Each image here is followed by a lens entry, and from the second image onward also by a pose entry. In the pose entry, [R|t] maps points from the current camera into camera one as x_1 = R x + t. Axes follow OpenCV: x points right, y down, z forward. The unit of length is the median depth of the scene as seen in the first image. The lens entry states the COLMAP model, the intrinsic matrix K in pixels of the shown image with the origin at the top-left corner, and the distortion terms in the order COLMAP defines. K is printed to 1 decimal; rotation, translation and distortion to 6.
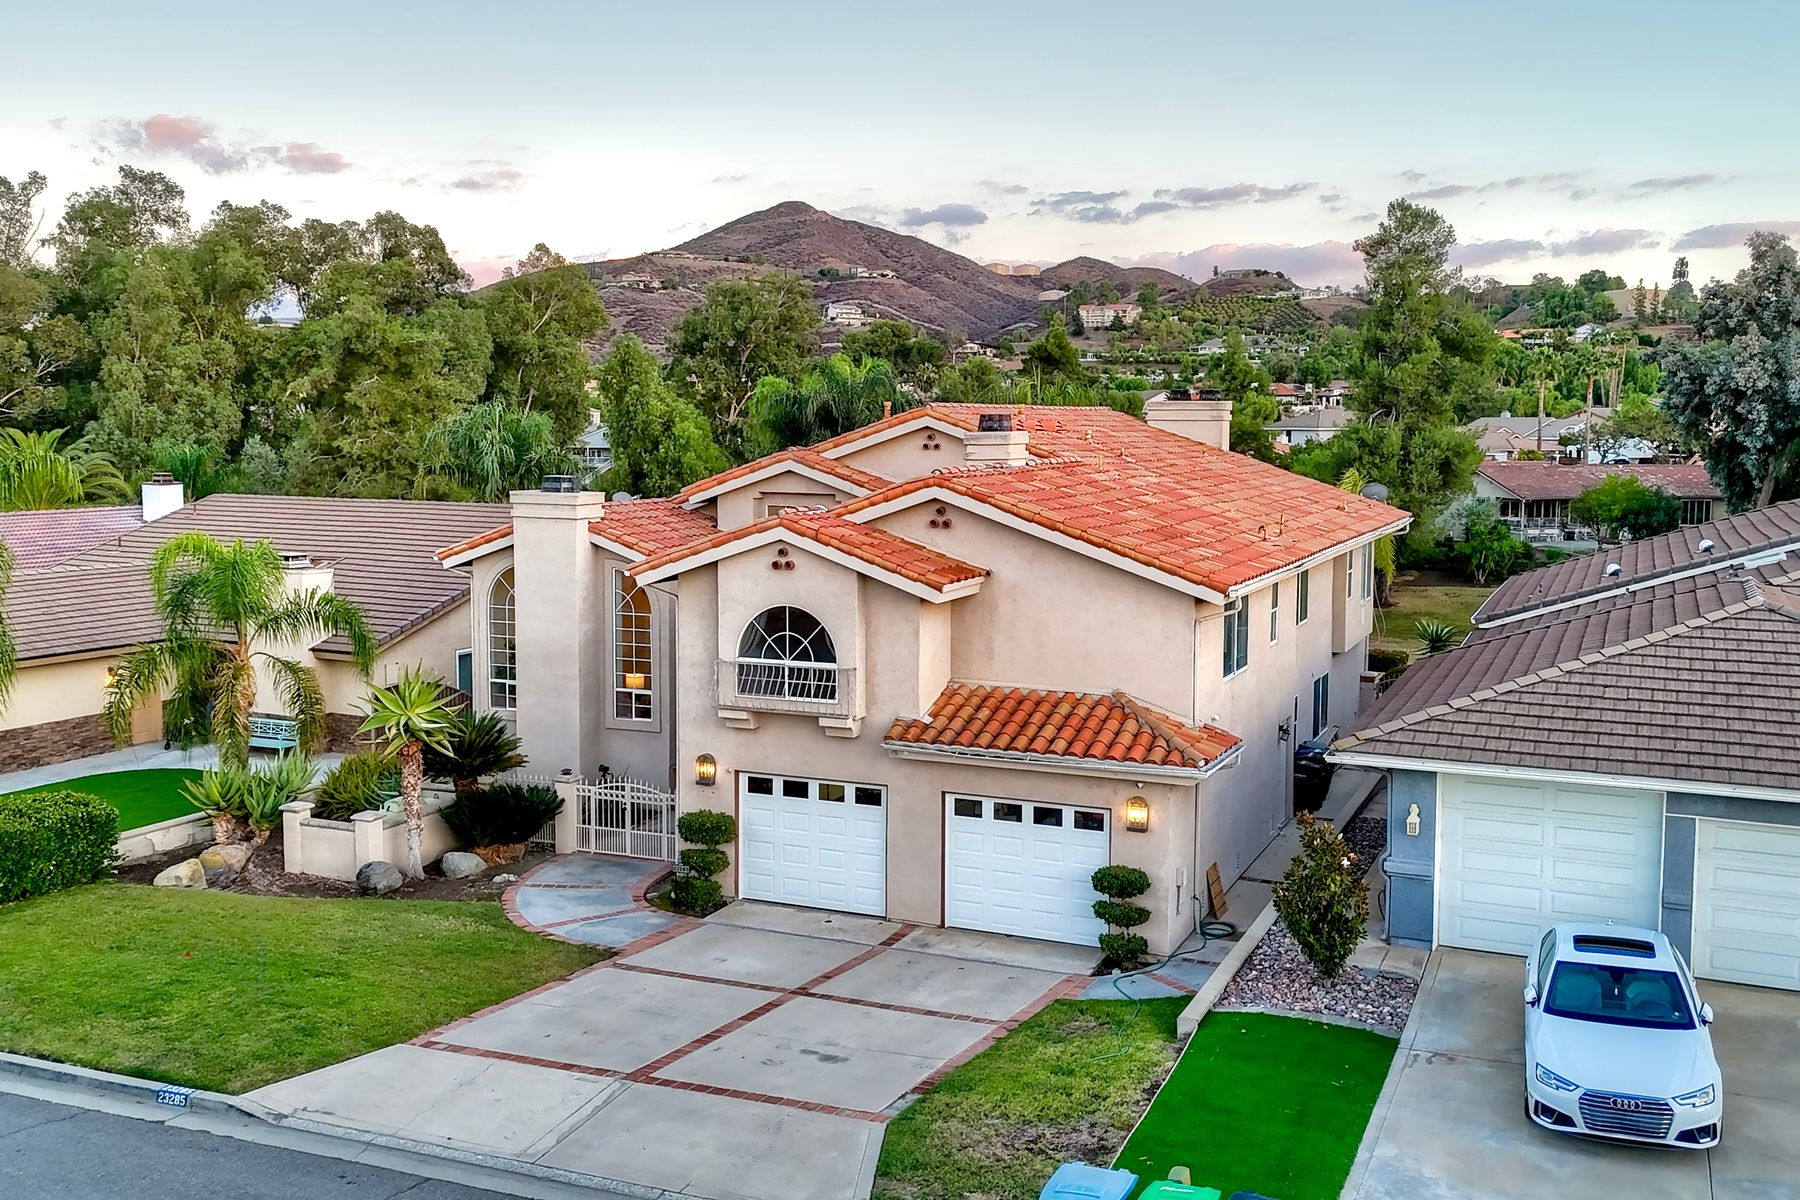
lens RADIAL K [[1657.7, 0, 928.1], [0, 1657.7, 558.4], [0, 0, 1]] dist [0.097900, -0.116855]
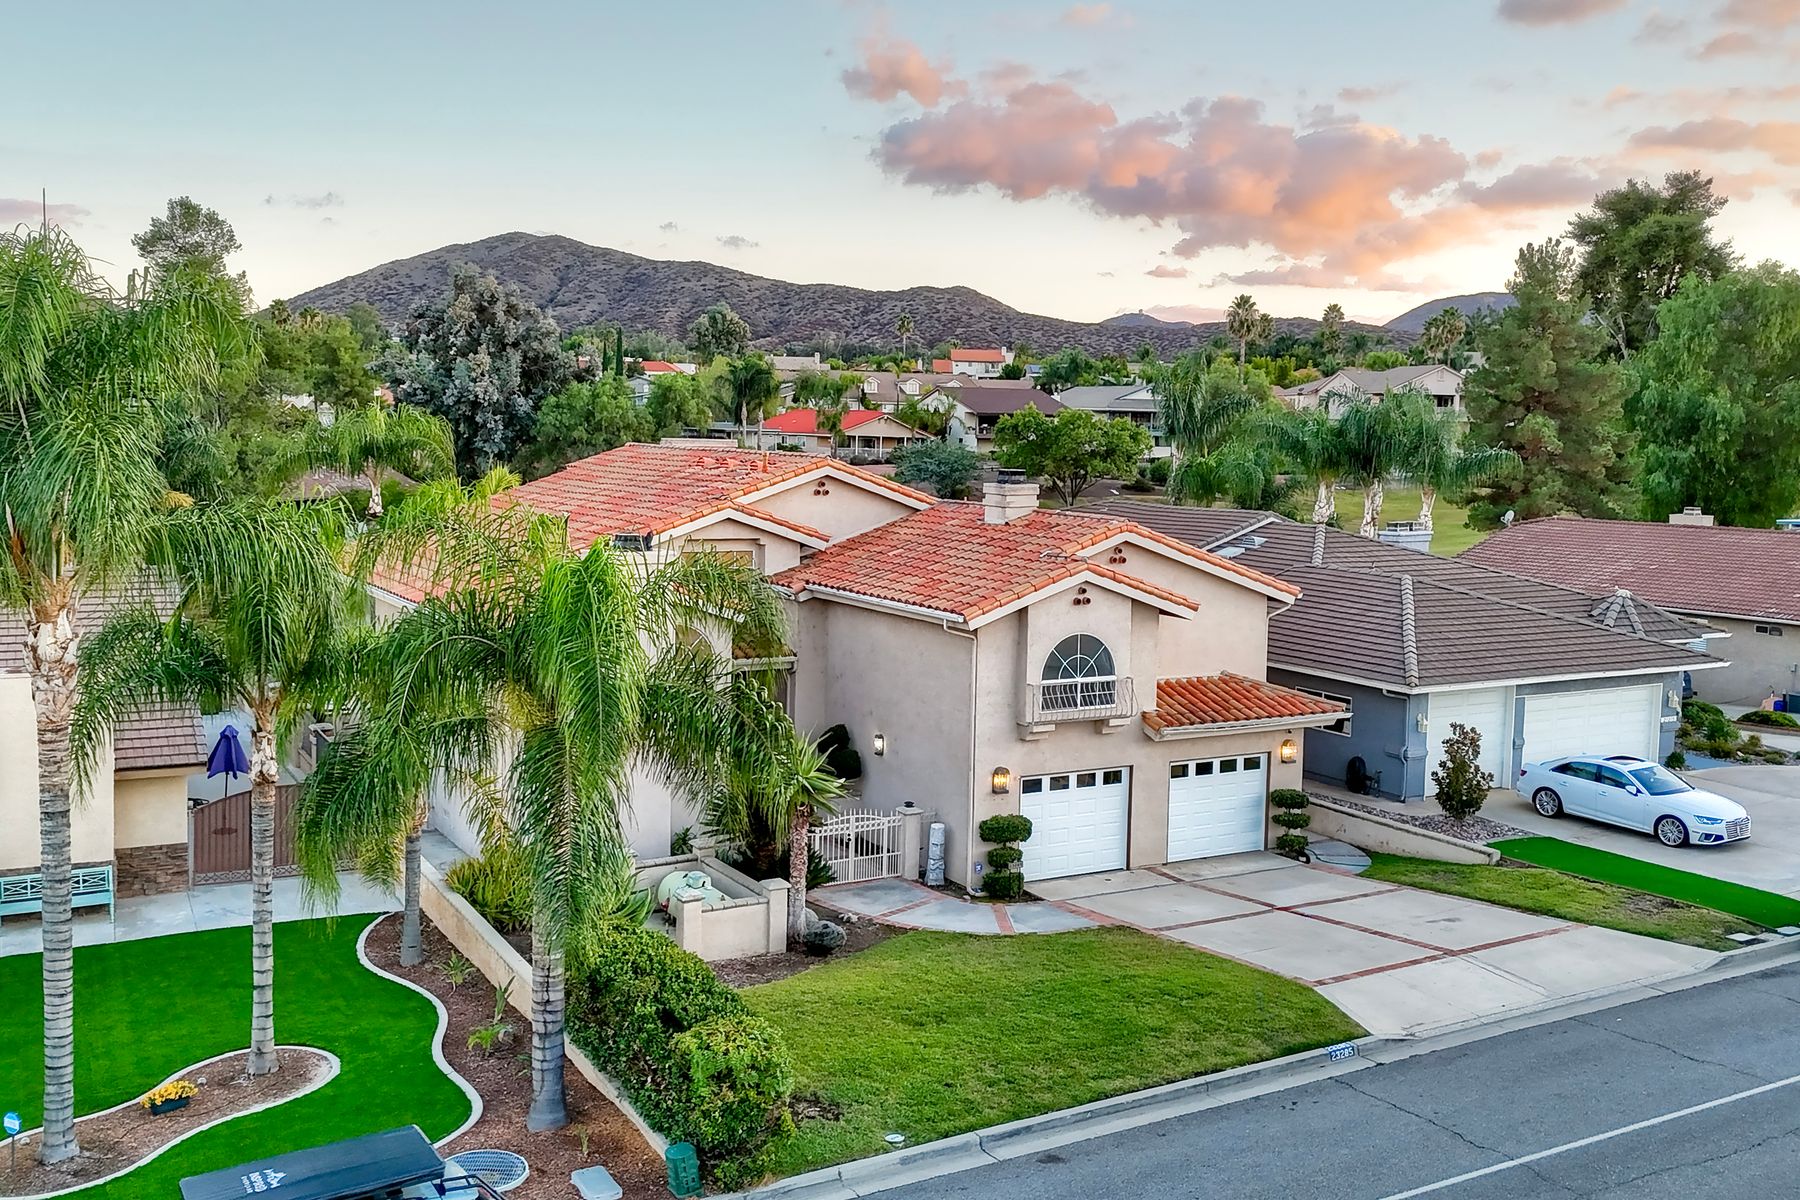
lens RADIAL K [[1657.7, 0, 928.1], [0, 1657.7, 558.4], [0, 0, 1]] dist [0.097900, -0.116855]
pose [[0.593921, -0.056477, 0.802539, -1.122977], [0.049461, 0.998209, 0.033644, -0.073709], [-0.803002, 0.019713, 0.595650, 0.345137]]
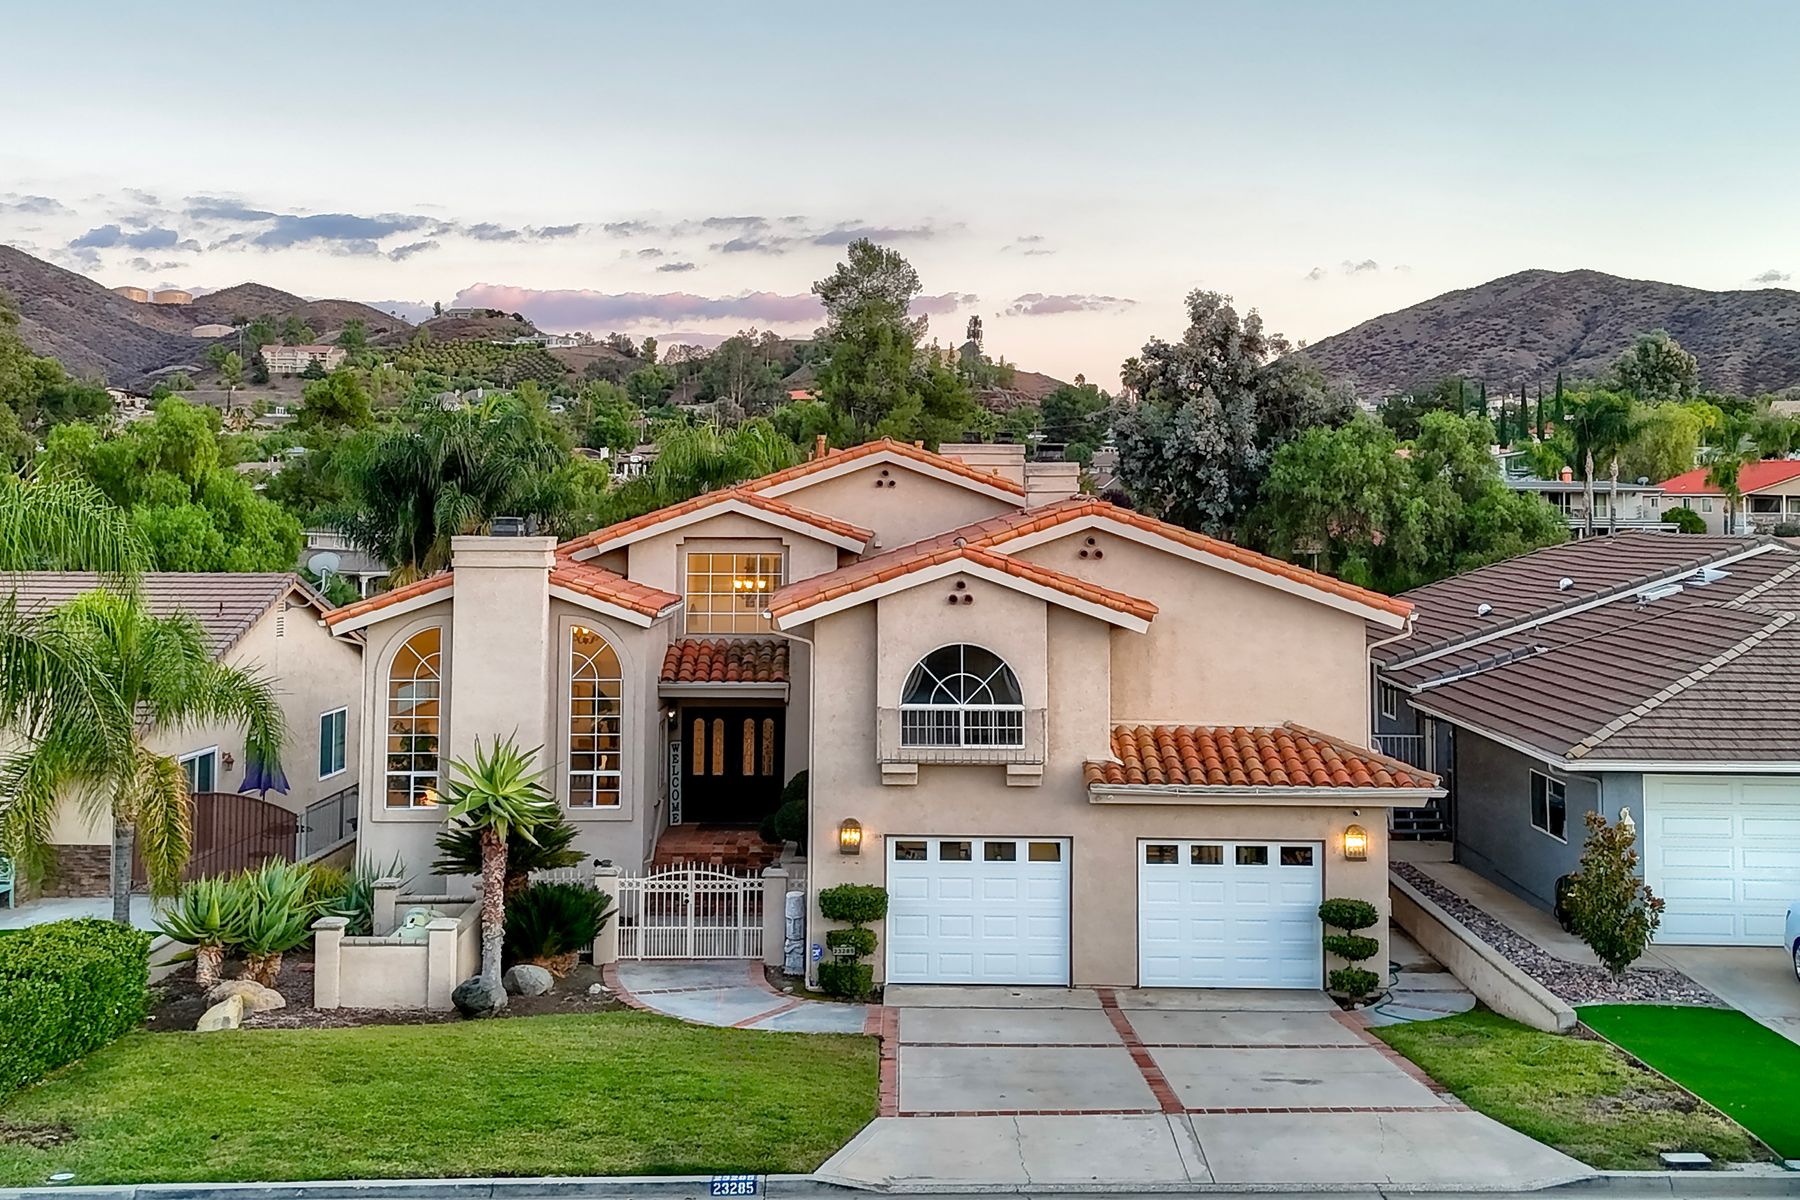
lens RADIAL K [[2093.6, 0, 905.5], [0, 2093.6, 374.1], [0, 0, 1]] dist [0.110516, -0.220510]
pose [[0.921741, 0.023263, 0.387107, -0.559177], [0.031276, 0.990488, -0.133995, 0.034521], [-0.386542, 0.135616, 0.912246, -0.071836]]
